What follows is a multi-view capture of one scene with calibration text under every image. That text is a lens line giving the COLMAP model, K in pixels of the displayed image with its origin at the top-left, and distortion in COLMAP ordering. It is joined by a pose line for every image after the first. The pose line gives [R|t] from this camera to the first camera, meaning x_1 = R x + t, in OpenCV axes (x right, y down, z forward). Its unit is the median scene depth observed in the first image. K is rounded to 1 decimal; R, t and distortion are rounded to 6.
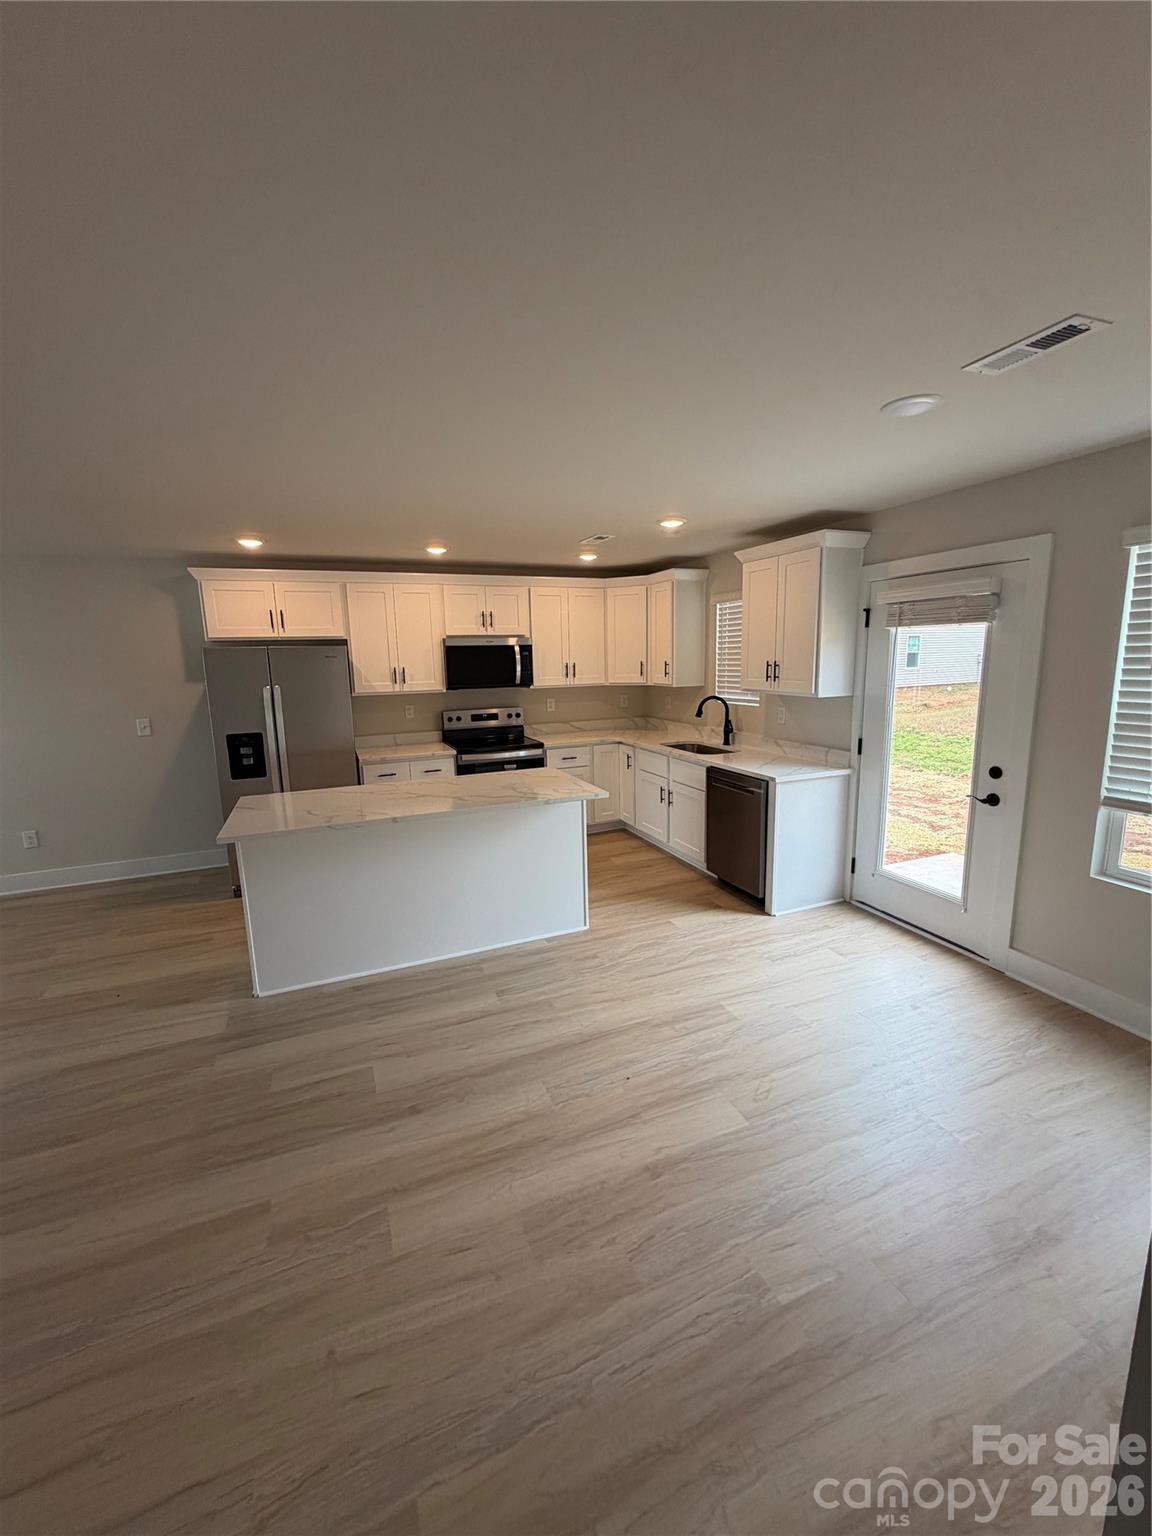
lens RADIAL K [[612.0, 0, 577.4], [0, 612.0, 761.8], [0, 0, 1]] dist [0.001184, 0.000139]
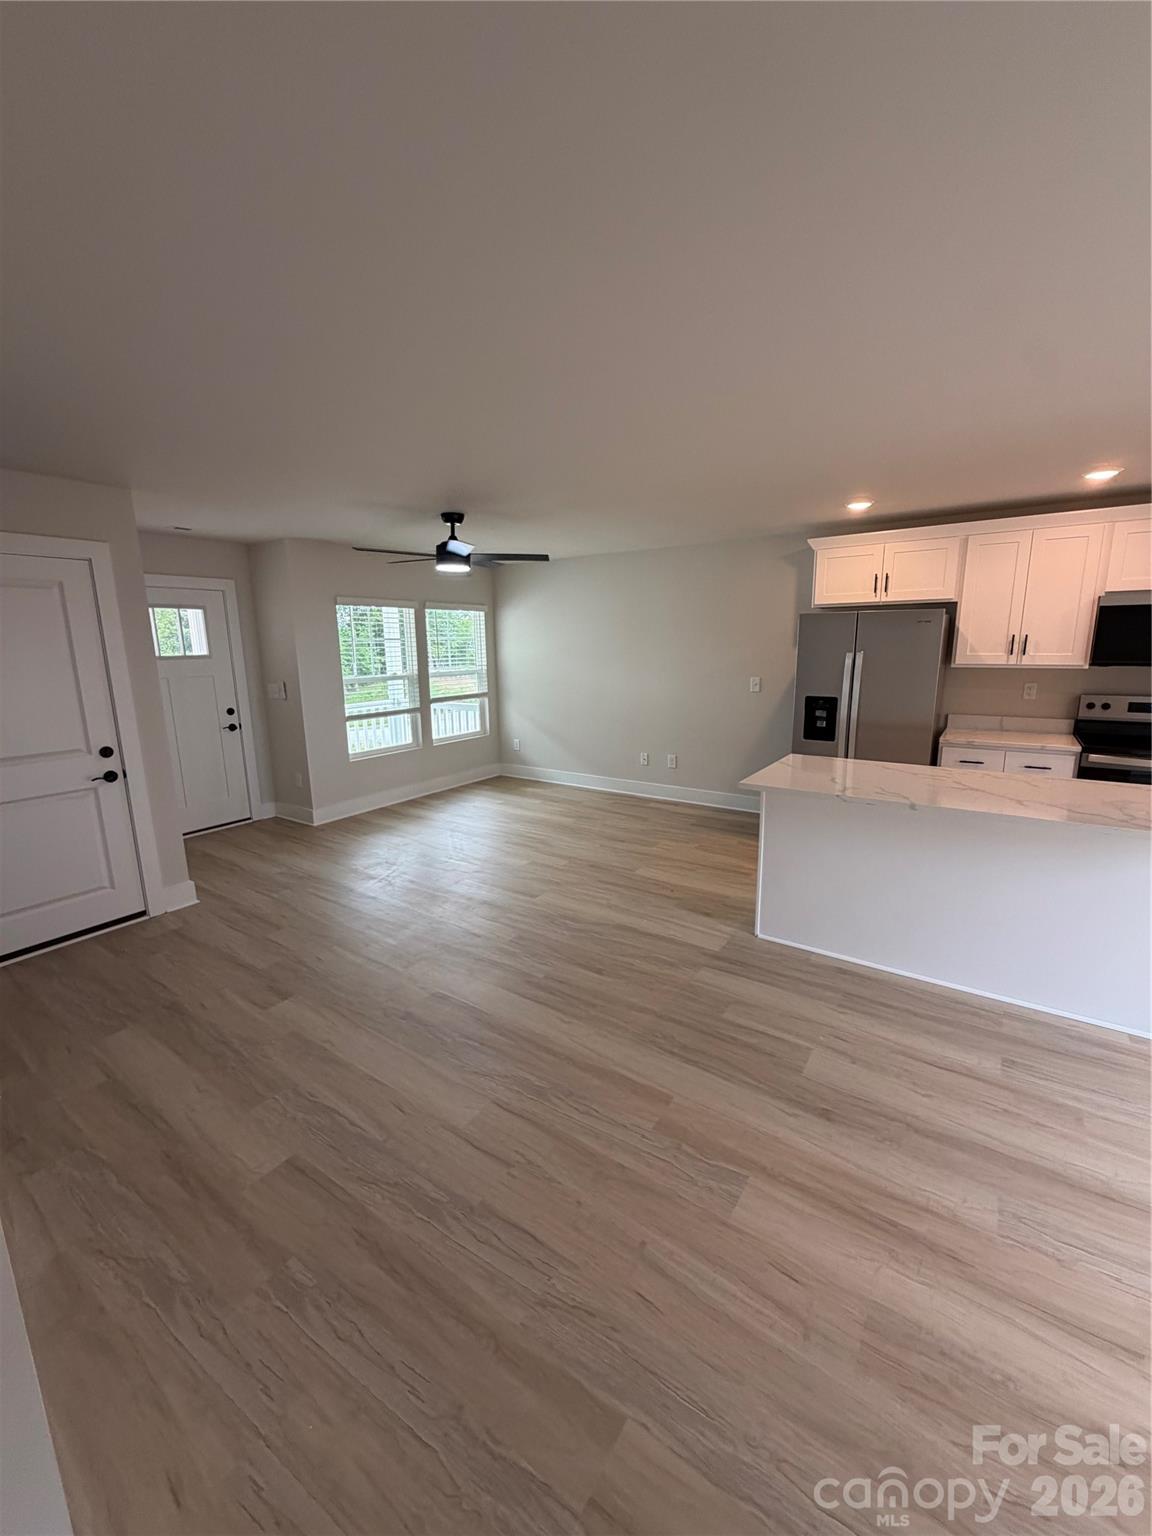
lens RADIAL K [[615.1, 0, 578.4], [0, 615.1, 760.3], [0, 0, 1]] dist [0.000999, 0.000535]
pose [[0.545678, 0.174541, -0.819616, 0.141331], [-0.142287, 0.983164, 0.114639, -0.001620], [0.825827, 0.054065, 0.561326, 0.112816]]
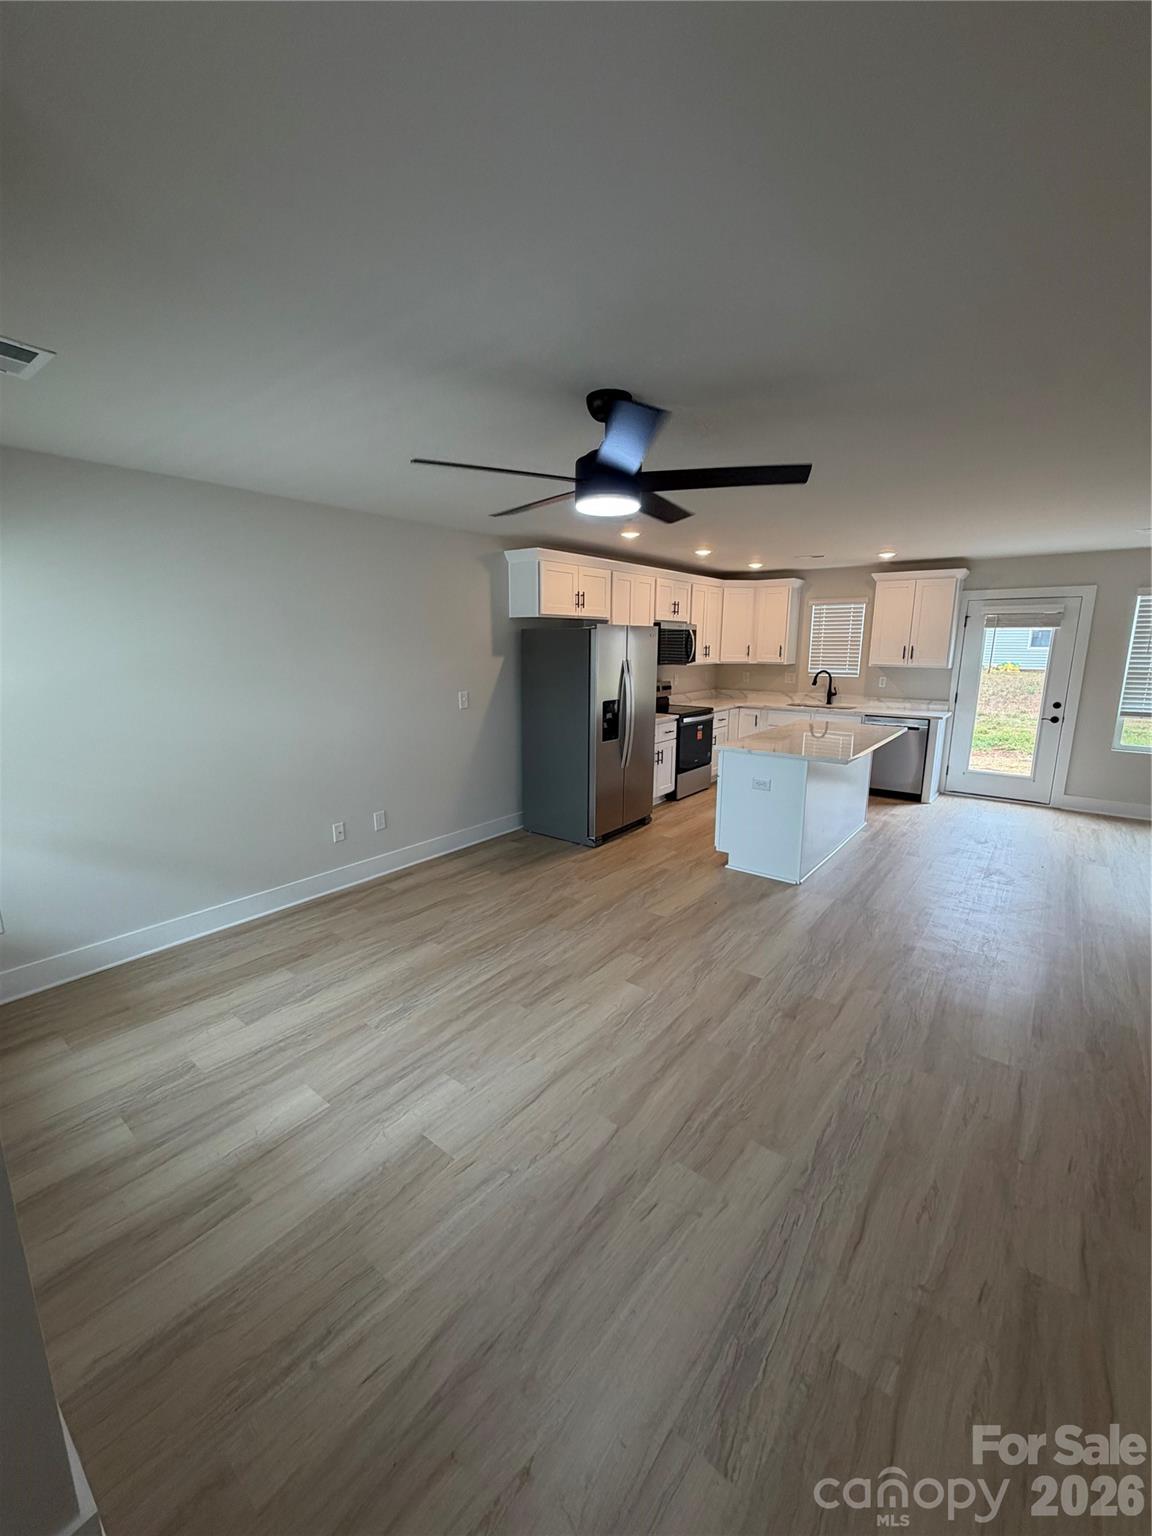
lens RADIAL K [[612.0, 0, 577.4], [0, 612.0, 761.8], [0, 0, 1]] dist [0.001184, 0.000139]
pose [[0.871383, -0.071579, 0.485353, -1.598756], [0.062751, 0.997435, 0.034440, 0.033555], [-0.486573, 0.000446, 0.873640, 0.045414]]
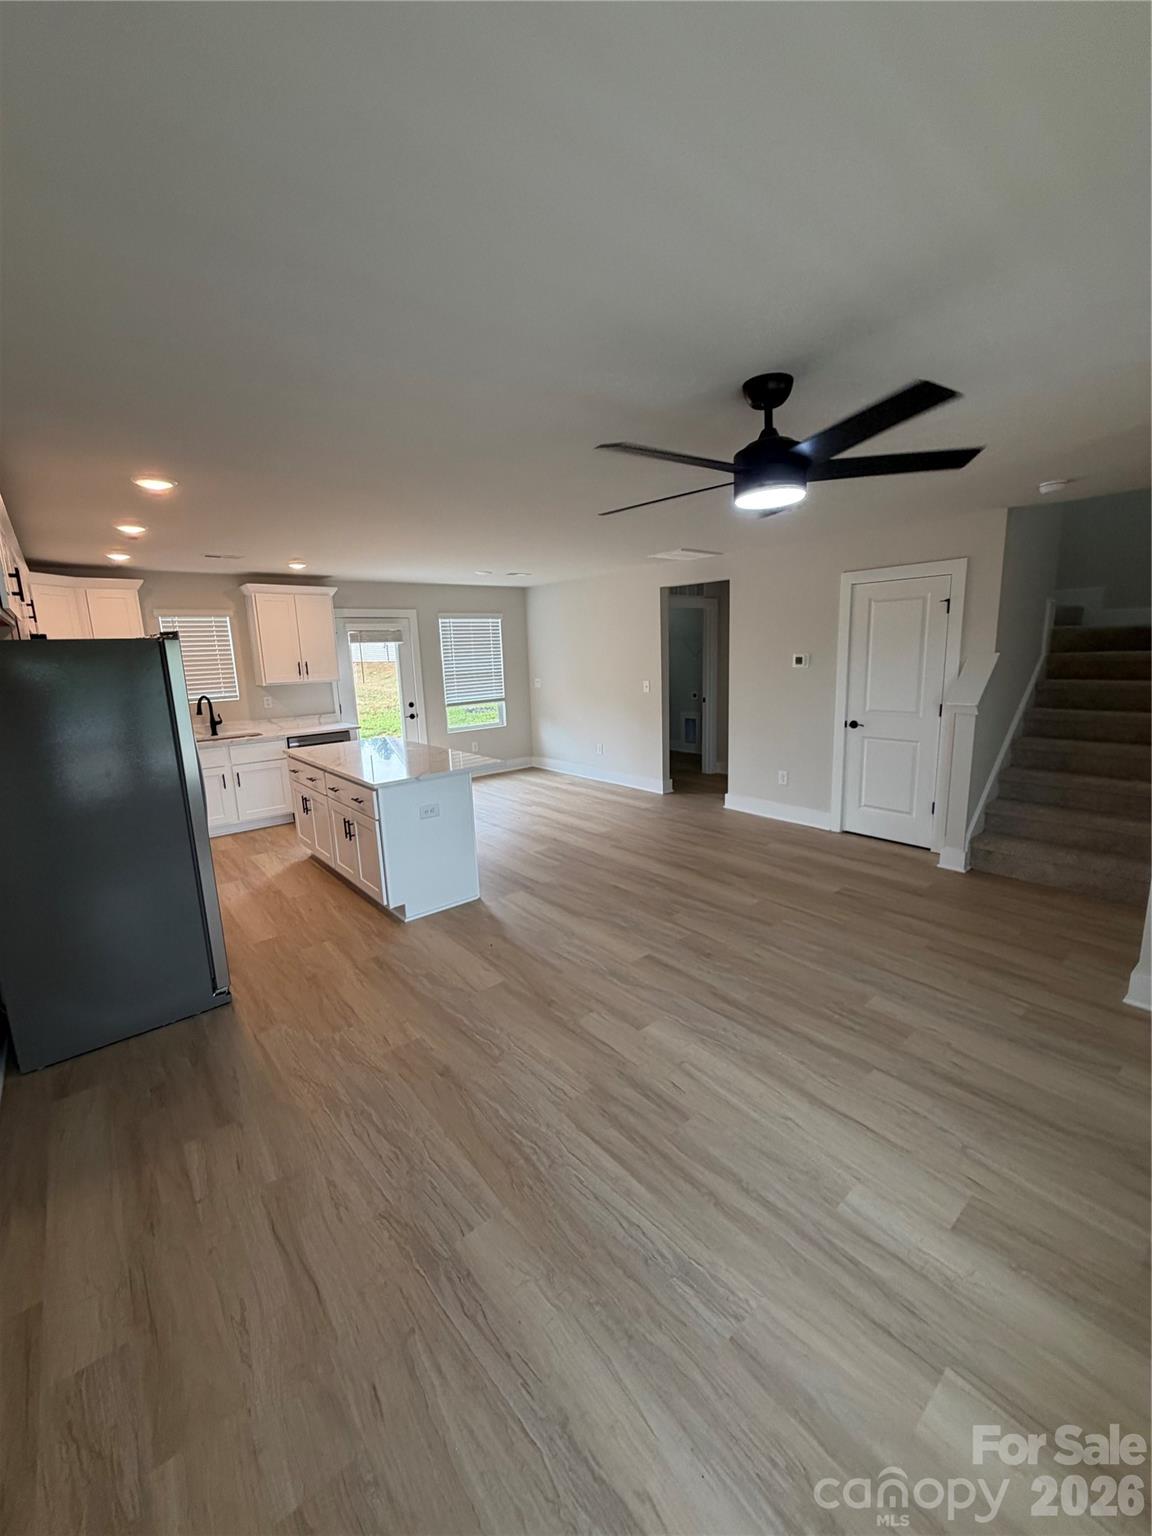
lens RADIAL K [[612.0, 0, 577.4], [0, 612.0, 761.8], [0, 0, 1]] dist [0.001184, 0.000139]
pose [[-0.296343, -0.141567, 0.944531, -1.813340], [0.203845, 0.956791, 0.207360, -0.133928], [-0.933075, 0.253988, -0.254680, 1.063843]]
